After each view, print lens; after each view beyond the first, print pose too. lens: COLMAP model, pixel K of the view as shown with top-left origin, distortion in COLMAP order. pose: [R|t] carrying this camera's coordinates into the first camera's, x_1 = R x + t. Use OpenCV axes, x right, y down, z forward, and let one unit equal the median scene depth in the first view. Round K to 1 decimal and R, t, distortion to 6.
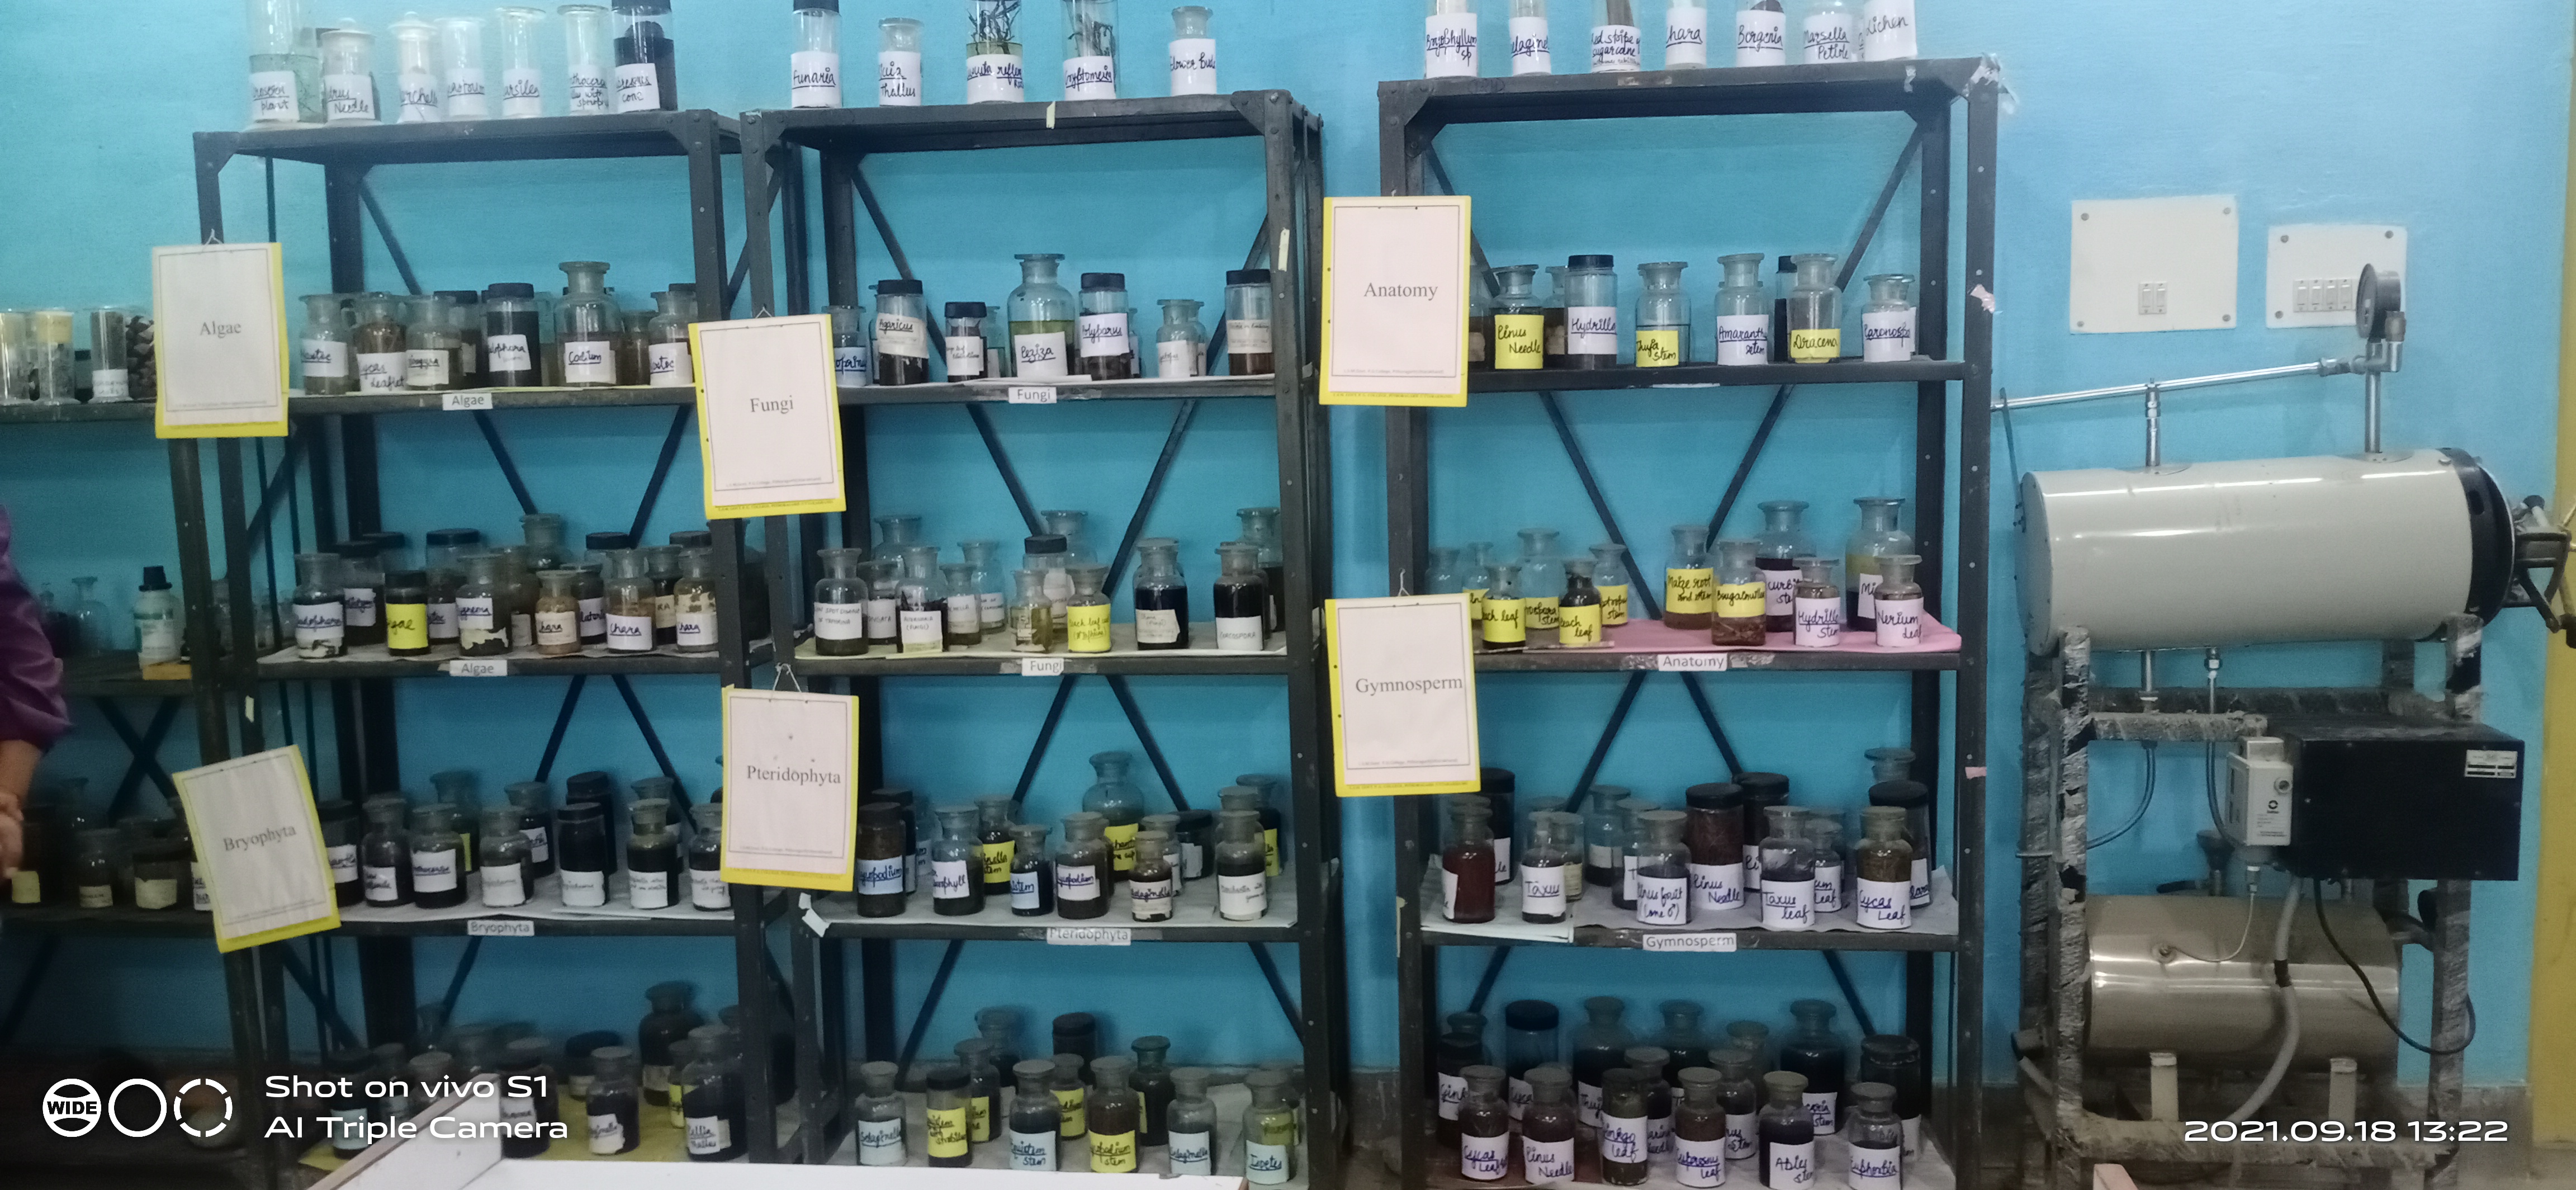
lens RADIAL K [[2027.3, 0, 1295.9], [0, 2027.3, 600.8], [0, 0, 1]] dist [0.099599, -0.205474]
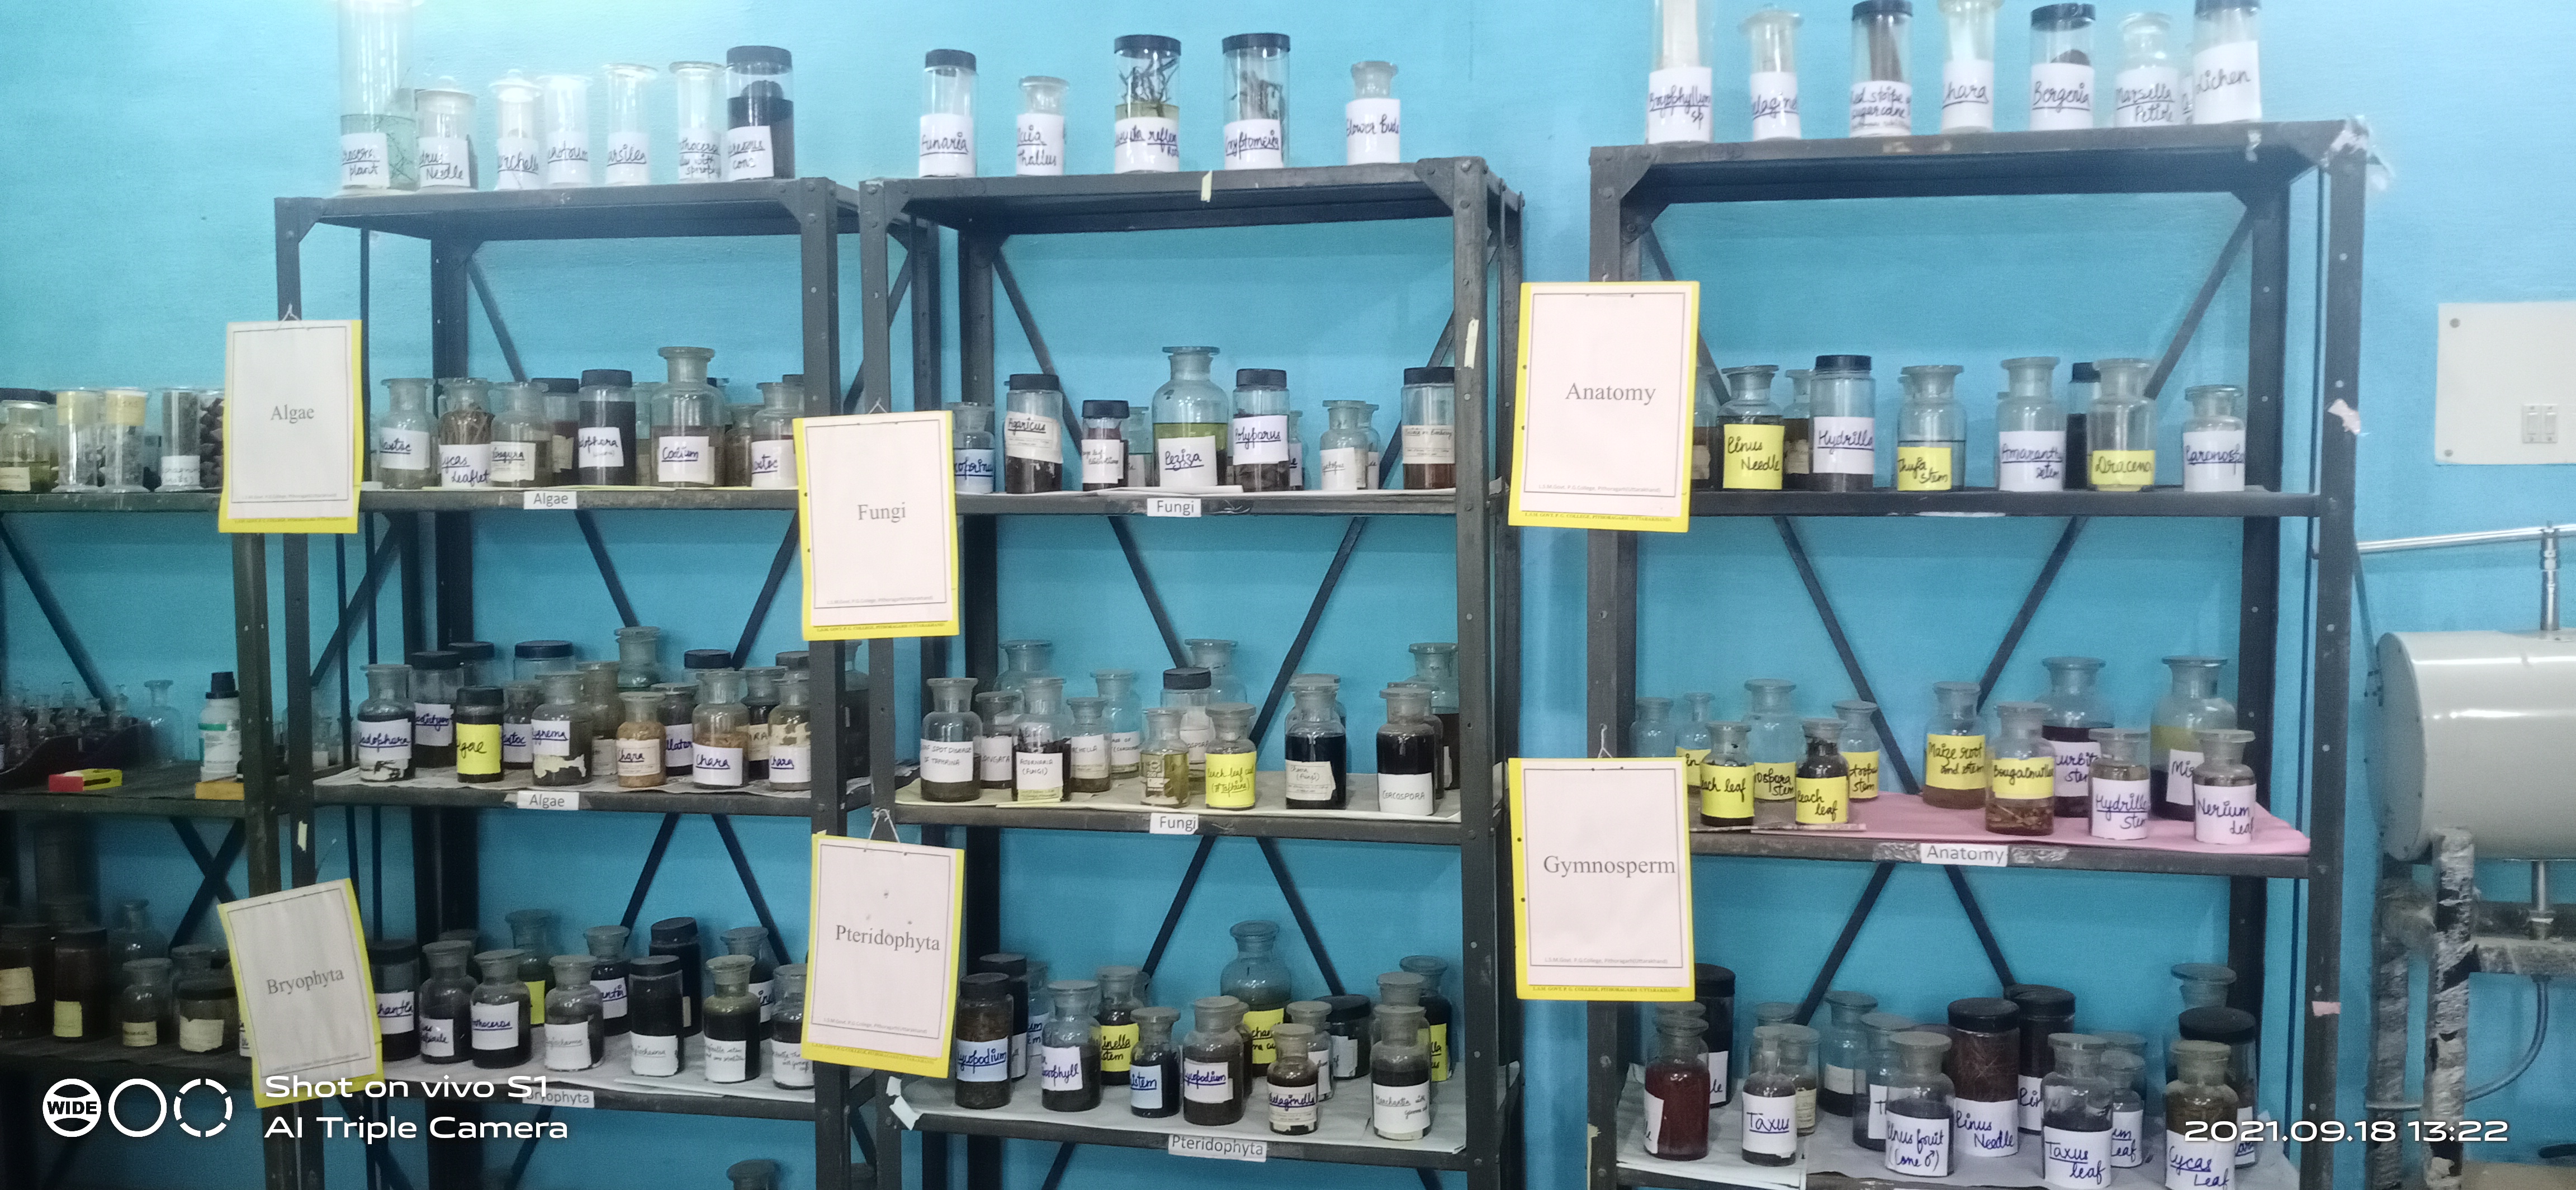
lens RADIAL K [[2027.3, 0, 1295.9], [0, 2027.3, 600.8], [0, 0, 1]] dist [0.099599, -0.205474]
pose [[0.994867, 0.028760, -0.097013, 0.005872], [-0.034461, 0.997744, -0.057605, -0.013404], [0.095138, 0.060653, 0.993615, 0.148300]]
